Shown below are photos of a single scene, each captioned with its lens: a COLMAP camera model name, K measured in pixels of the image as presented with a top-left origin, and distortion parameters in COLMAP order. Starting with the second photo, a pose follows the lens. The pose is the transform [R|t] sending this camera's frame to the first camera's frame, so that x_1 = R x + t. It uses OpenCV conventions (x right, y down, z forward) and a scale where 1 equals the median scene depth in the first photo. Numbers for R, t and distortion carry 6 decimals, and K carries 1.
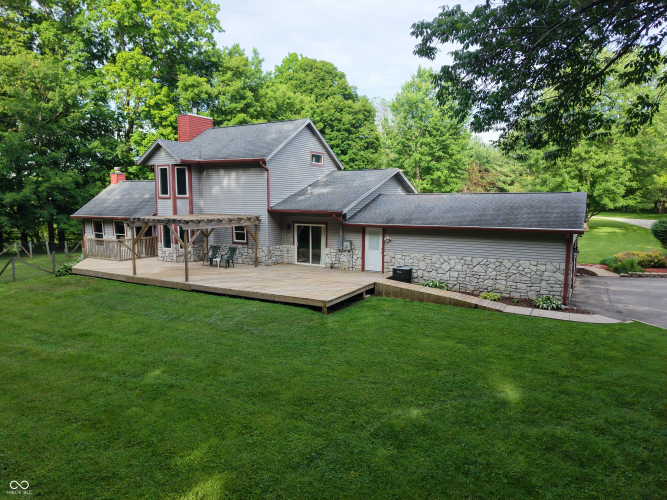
lens RADIAL K [[456.4, 0, 333.3], [0, 456.4, 248.4], [0, 0, 1]] dist [-0.004044, -0.004130]
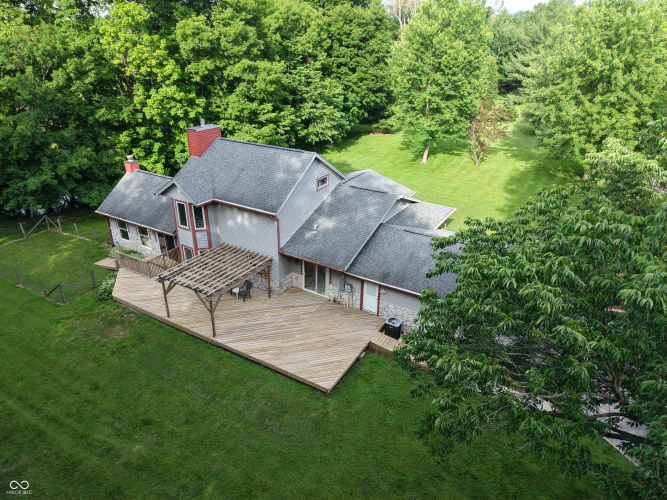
lens RADIAL K [[456.4, 0, 333.2], [0, 456.4, 255.4], [0, 0, 1]] dist [-0.004044, -0.004130]
pose [[0.999780, 0.016874, -0.012474, 0.003004], [-0.012213, 0.951317, 0.307973, -0.227676], [0.017064, -0.307753, 0.951313, -0.037192]]
